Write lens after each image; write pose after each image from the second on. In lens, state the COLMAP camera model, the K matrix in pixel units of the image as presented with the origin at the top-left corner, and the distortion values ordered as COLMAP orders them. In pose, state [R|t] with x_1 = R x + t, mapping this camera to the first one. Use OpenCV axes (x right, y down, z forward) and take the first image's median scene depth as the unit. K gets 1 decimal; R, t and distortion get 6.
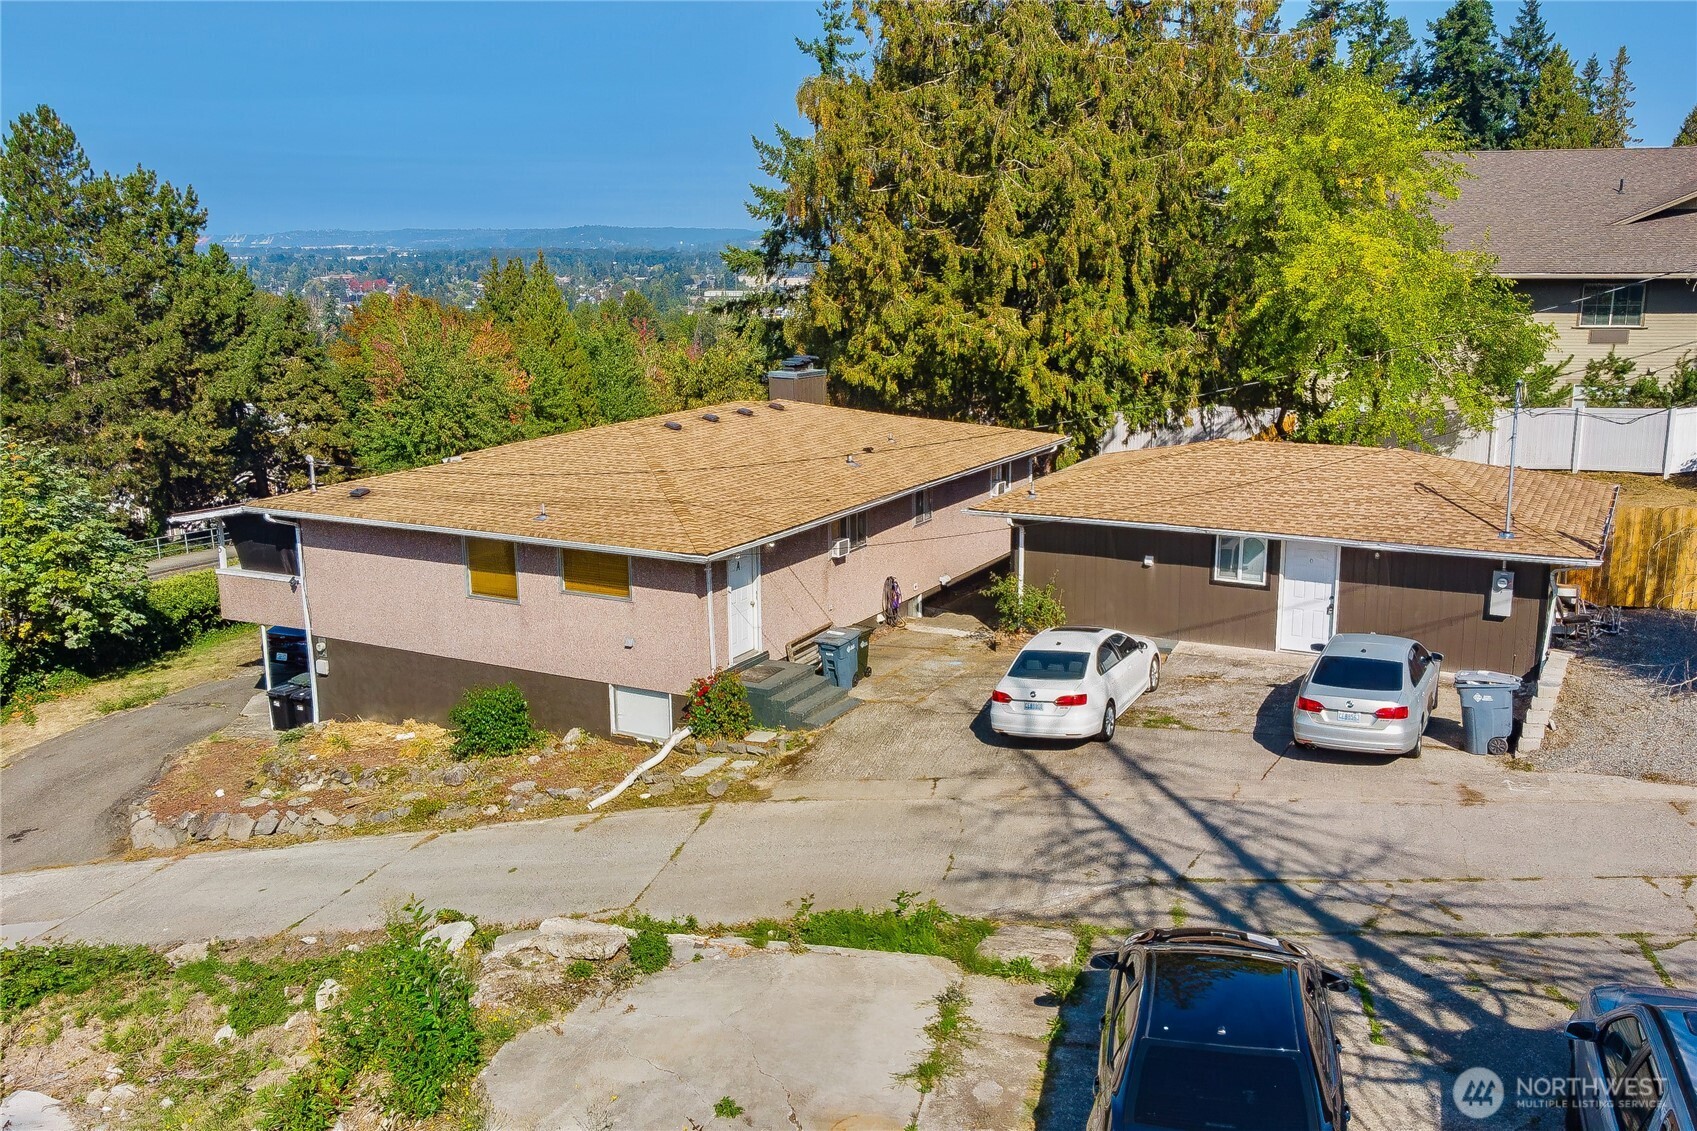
lens RADIAL K [[1508.8, 0, 848.5], [0, 1508.8, 565.5], [0, 0, 1]] dist [0.004093, -0.001360]
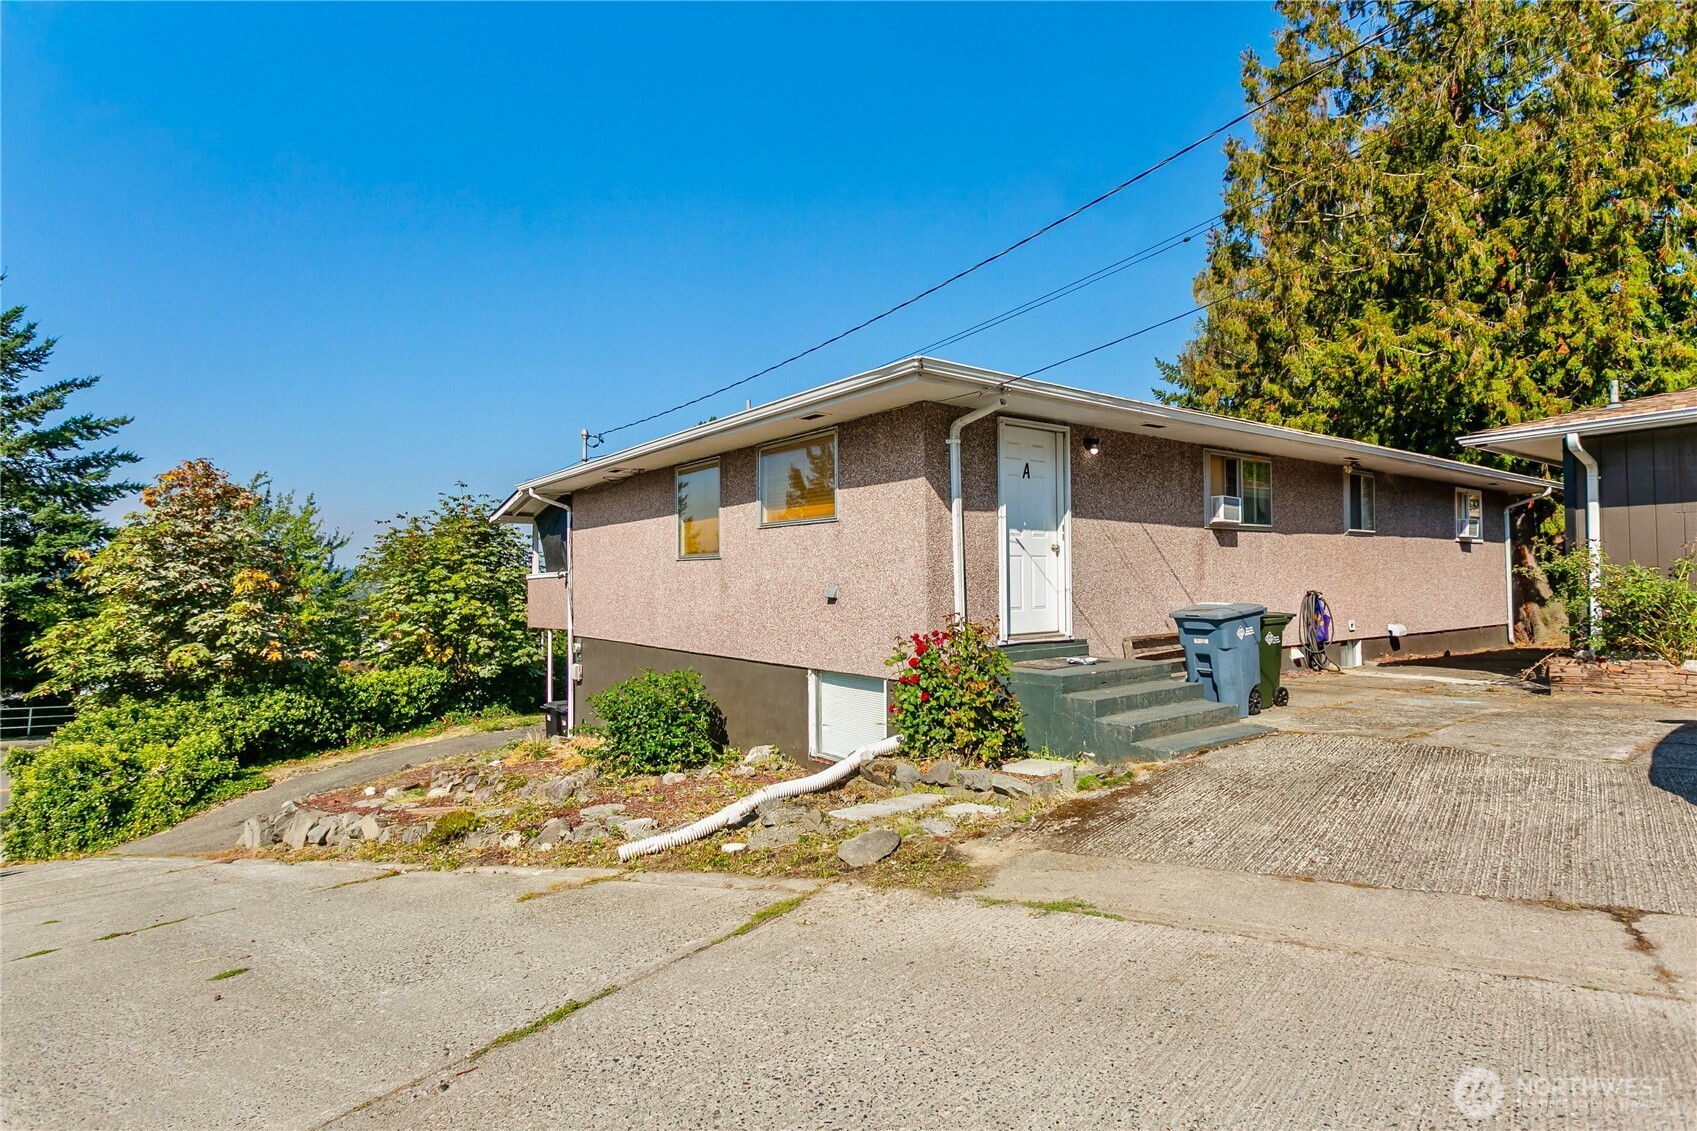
lens RADIAL K [[847.6, 0, 848.5], [0, 847.6, 565.5], [0, 0, 1]] dist [-0.001502, -0.000307]
pose [[0.906514, -0.004535, -0.422152, 0.000840], [-0.095663, 0.971727, -0.215861, 0.108989], [0.411195, 0.236065, 0.880450, 0.688787]]
